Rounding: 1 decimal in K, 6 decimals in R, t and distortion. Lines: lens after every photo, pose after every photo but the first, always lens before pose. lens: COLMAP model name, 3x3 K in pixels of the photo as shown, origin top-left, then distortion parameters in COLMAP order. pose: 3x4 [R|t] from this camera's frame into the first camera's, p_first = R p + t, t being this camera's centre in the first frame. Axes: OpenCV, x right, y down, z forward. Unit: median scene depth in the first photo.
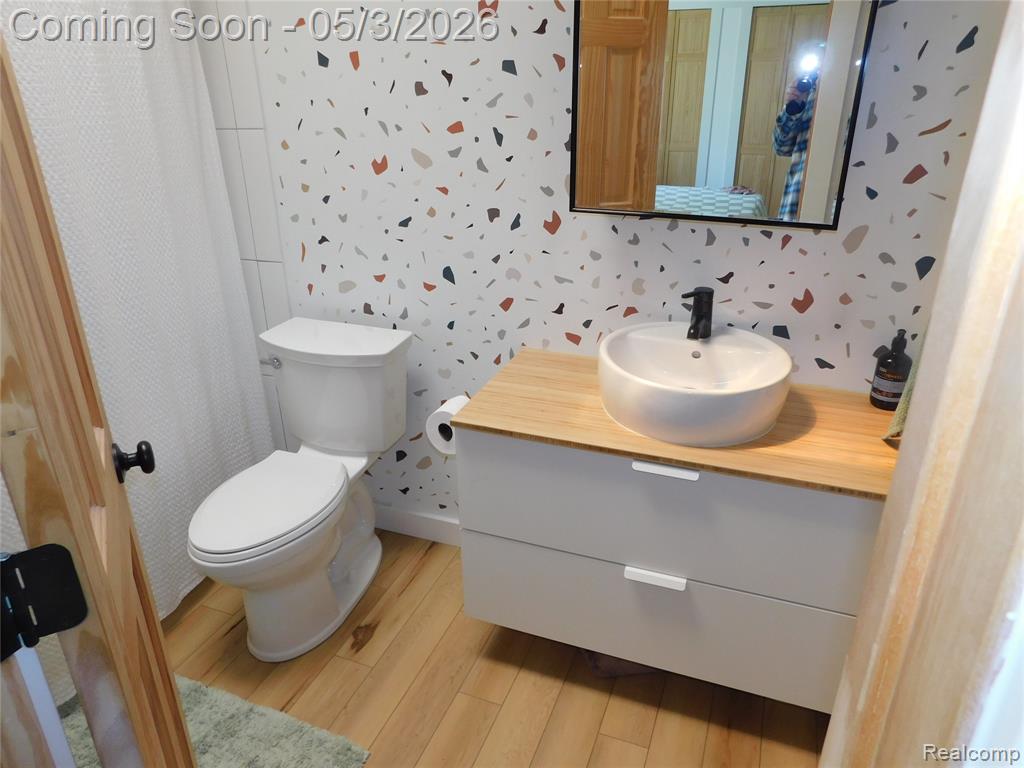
lens RADIAL K [[685.0, 0, 520.1], [0, 685.0, 381.4], [0, 0, 1]] dist [-0.053582, 0.041136]
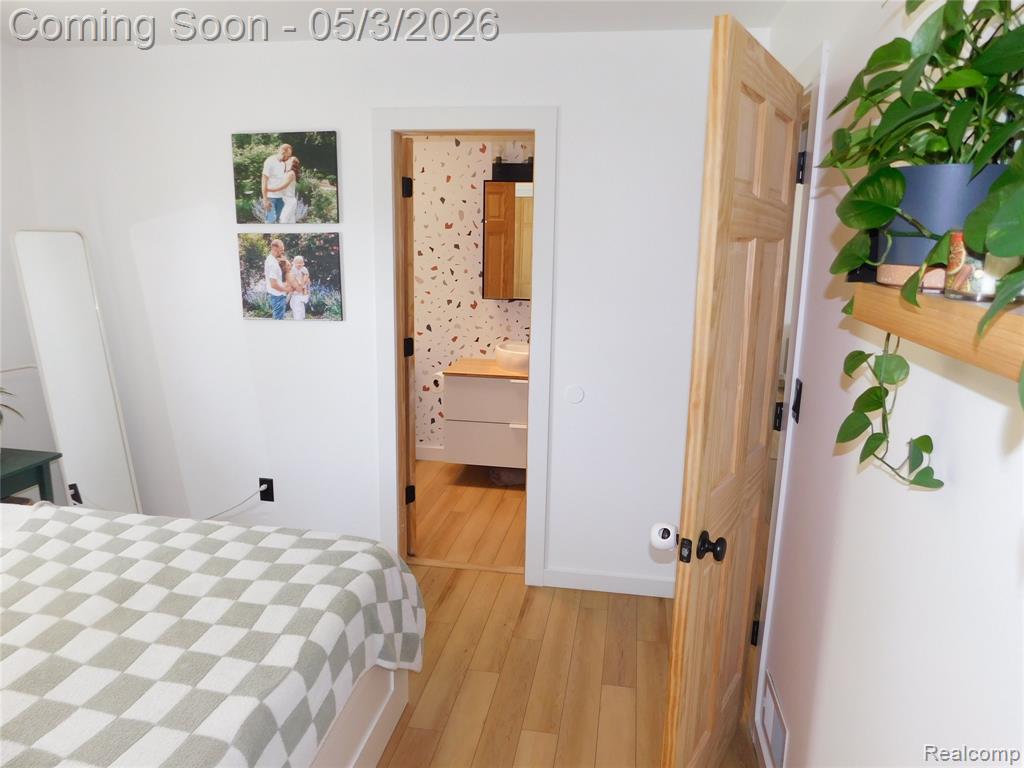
lens RADIAL K [[709.3, 0, 507.2], [0, 709.3, 383.9], [0, 0, 1]] dist [-0.001846, -0.000030]
pose [[0.983569, -0.016307, 0.179795, -0.307489], [0.051769, 0.979564, -0.194358, 0.570221], [-0.172951, 0.200473, 0.964313, -1.491558]]
